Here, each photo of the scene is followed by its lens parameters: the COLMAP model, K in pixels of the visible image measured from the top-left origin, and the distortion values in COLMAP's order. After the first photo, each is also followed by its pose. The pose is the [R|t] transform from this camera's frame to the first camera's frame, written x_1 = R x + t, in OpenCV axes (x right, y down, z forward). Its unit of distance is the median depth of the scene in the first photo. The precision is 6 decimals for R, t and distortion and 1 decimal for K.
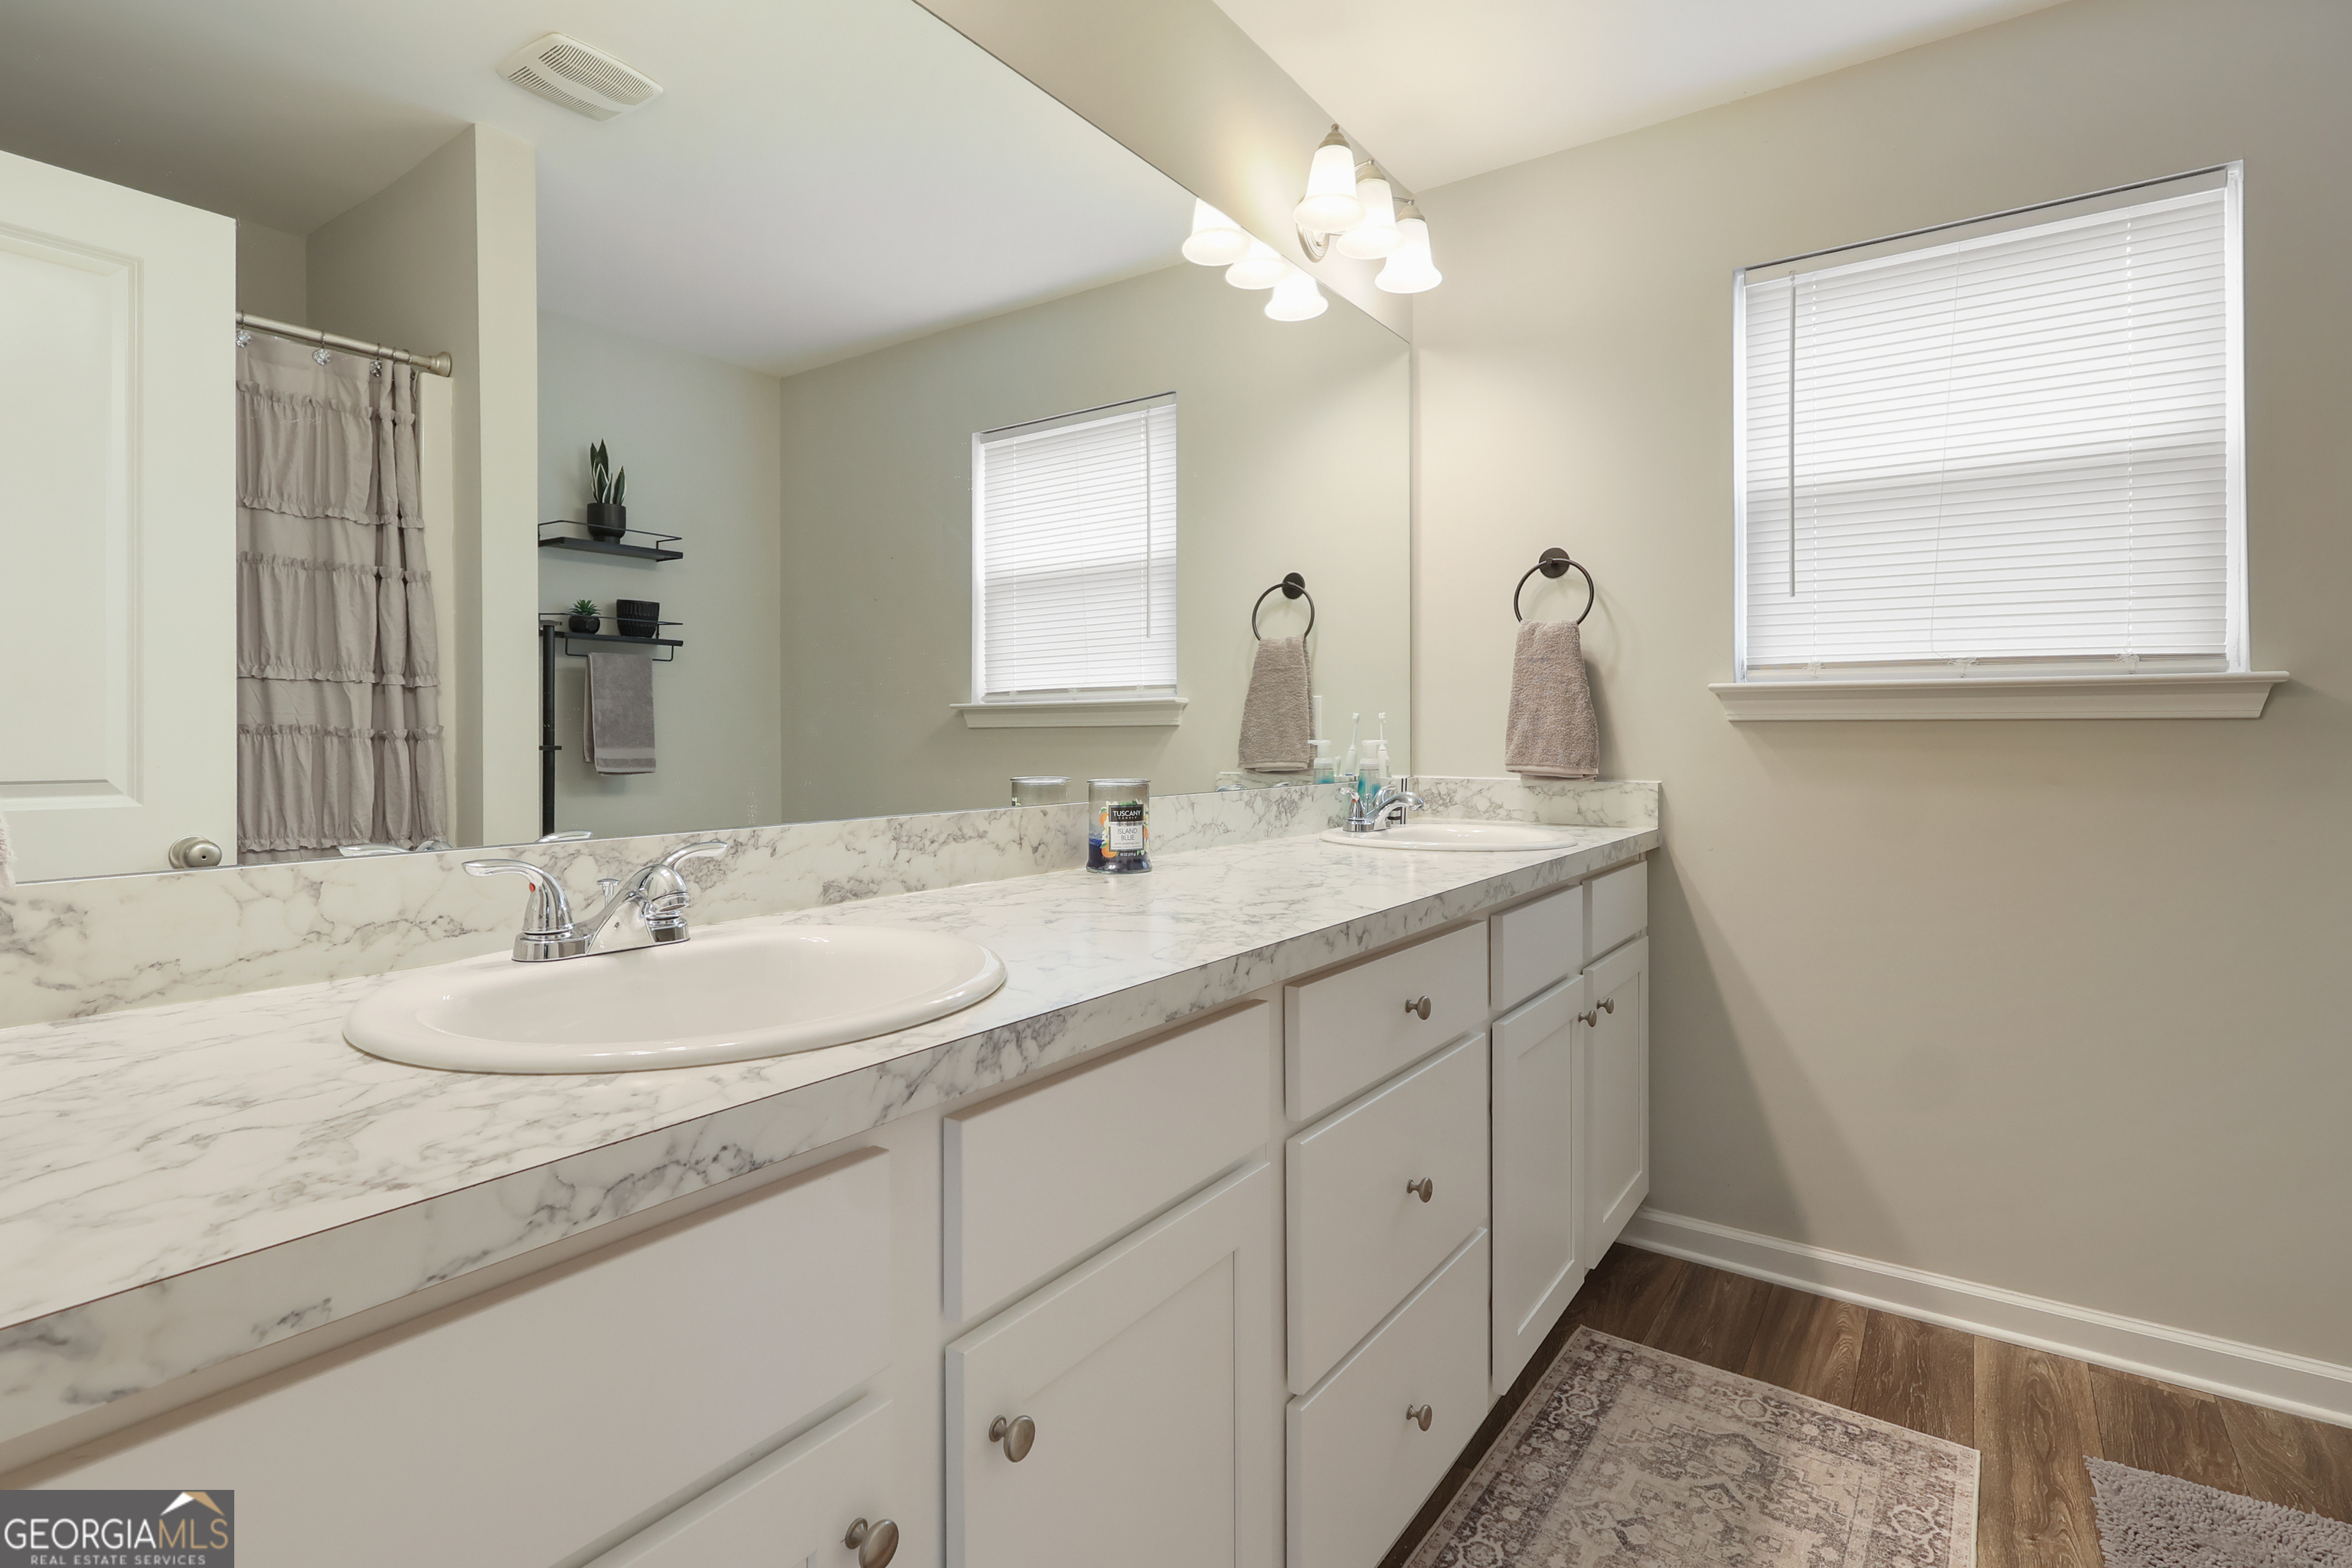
lens RADIAL K [[1126.8, 0, 1174.1], [0, 1126.8, 730.7], [0, 0, 1]] dist [-0.000553, 0.000708]
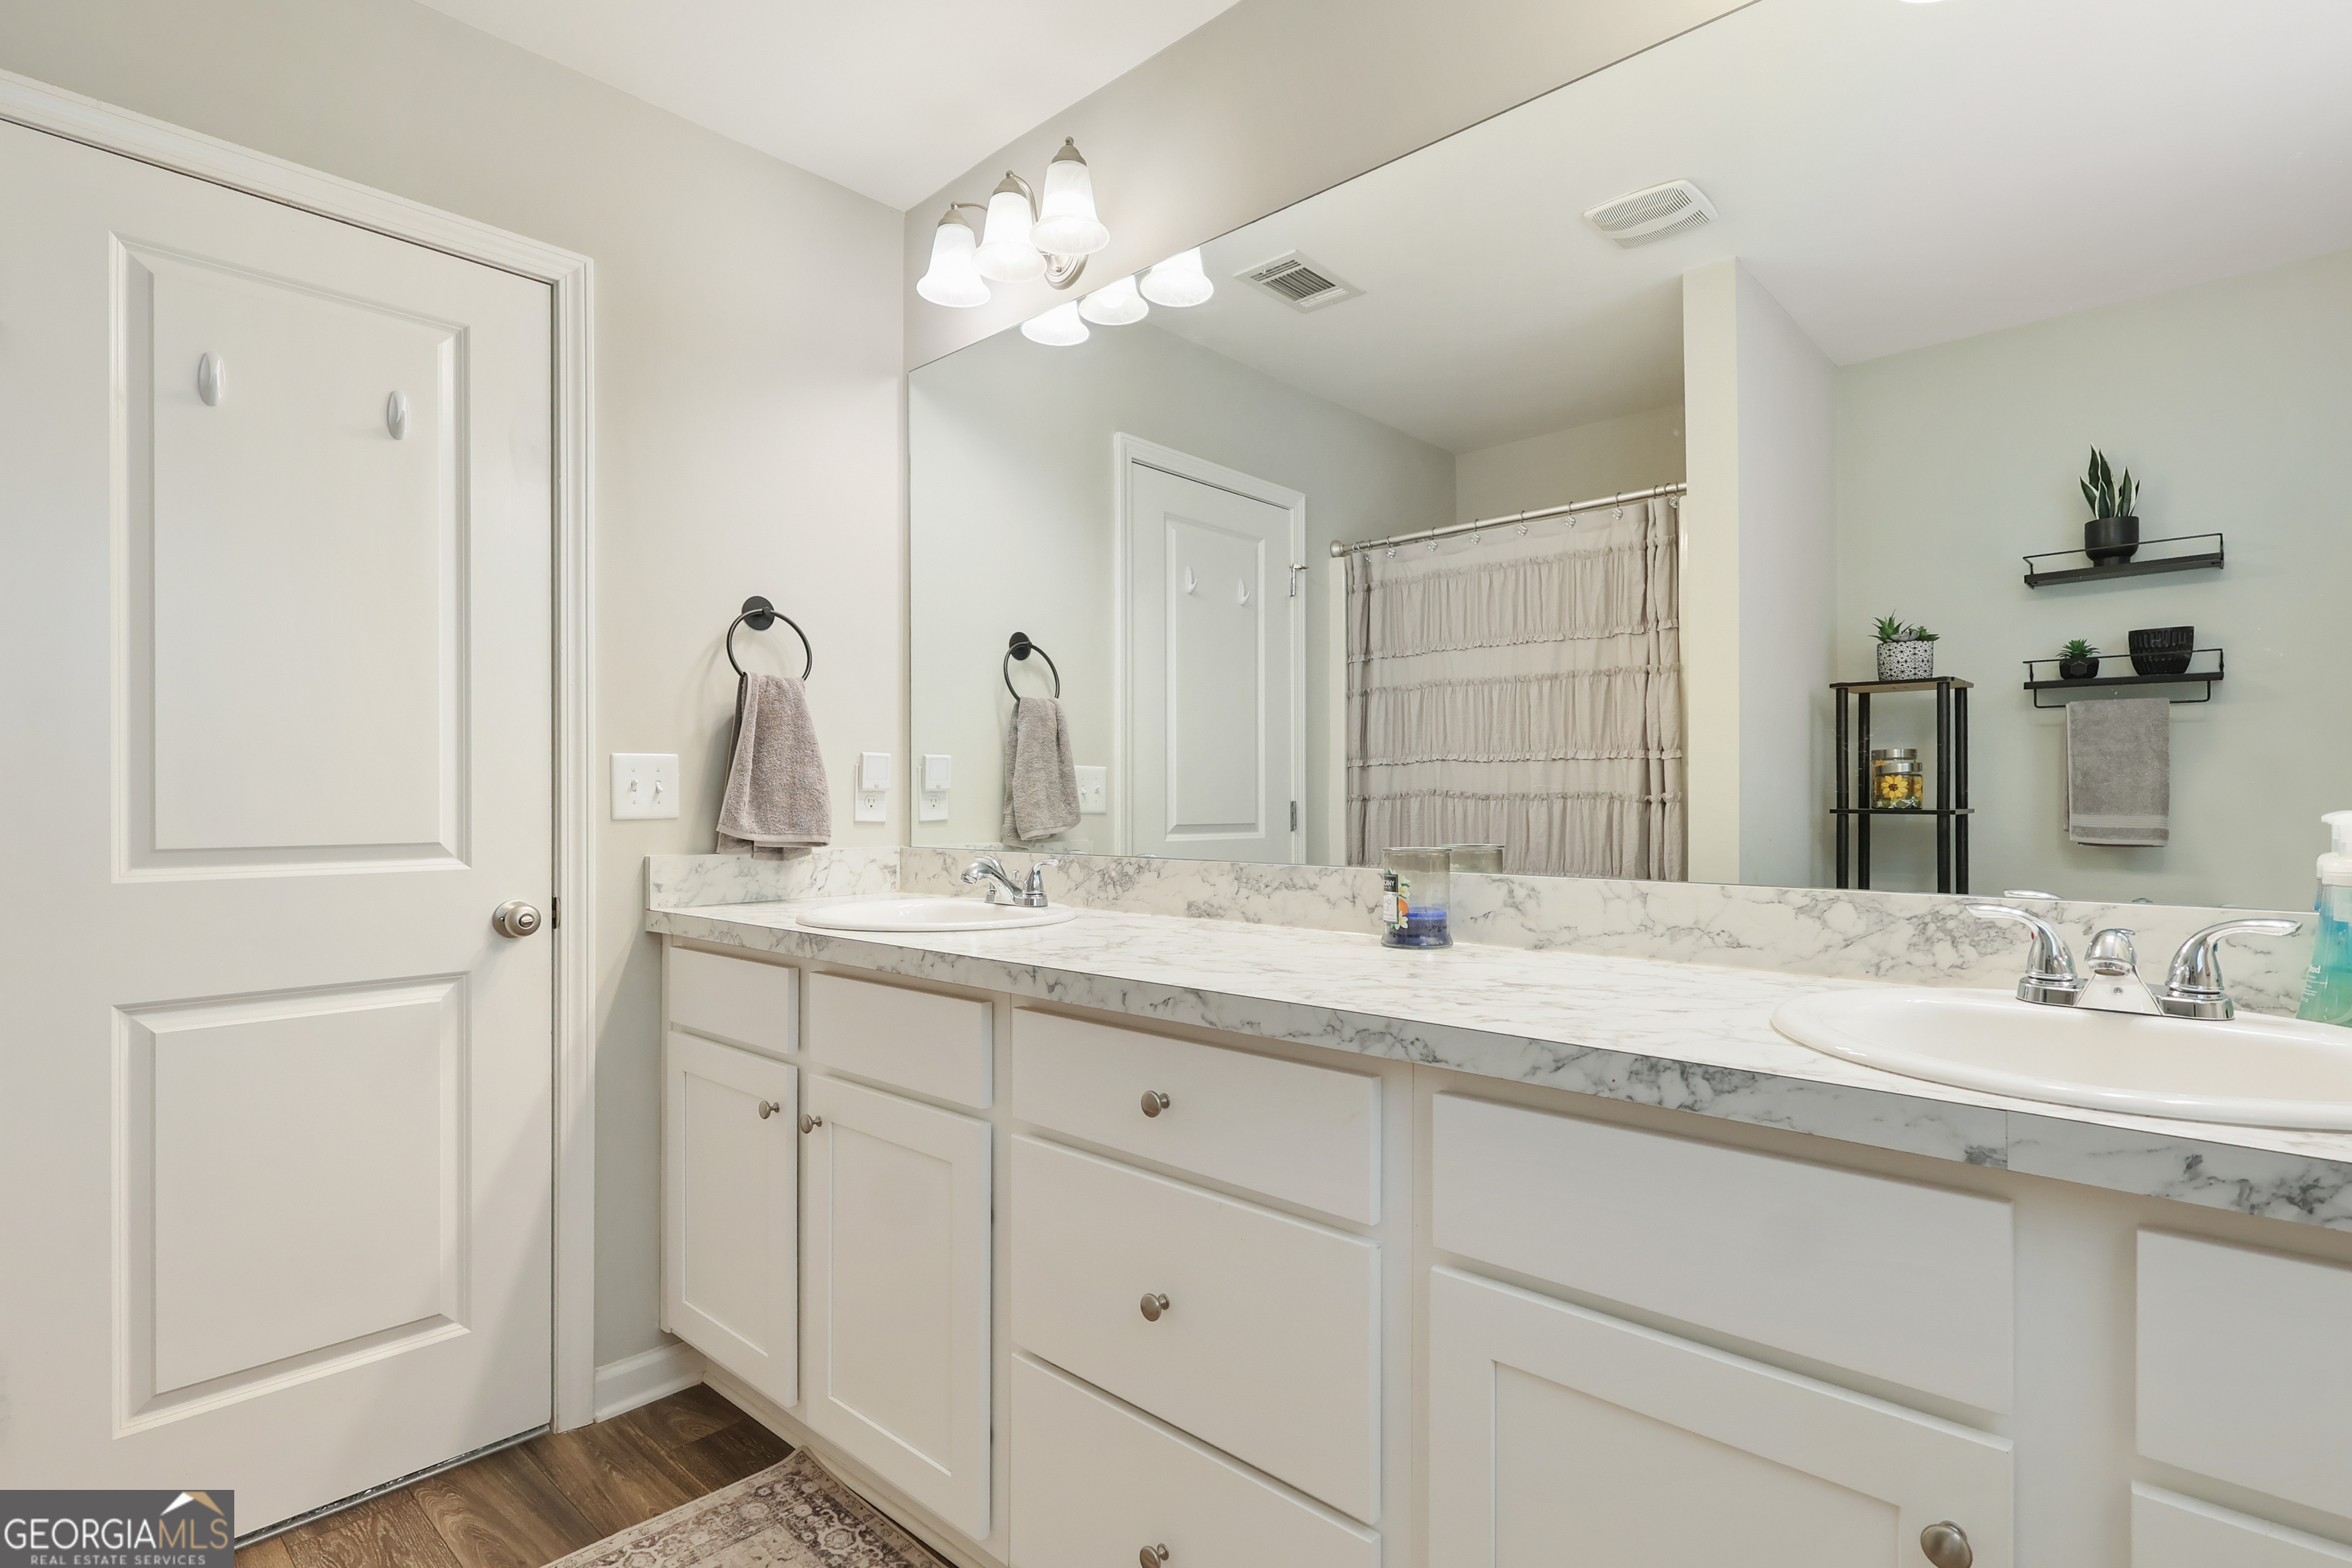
lens RADIAL K [[1126.8, 0, 1161.9], [0, 1126.8, 799.7], [0, 0, 1]] dist [-0.000553, 0.000708]
pose [[-0.117859, 0.002068, -0.993028, 0.743562], [0.005632, 0.999983, 0.001414, 0.000626], [0.993014, -0.005426, -0.117869, 0.742035]]
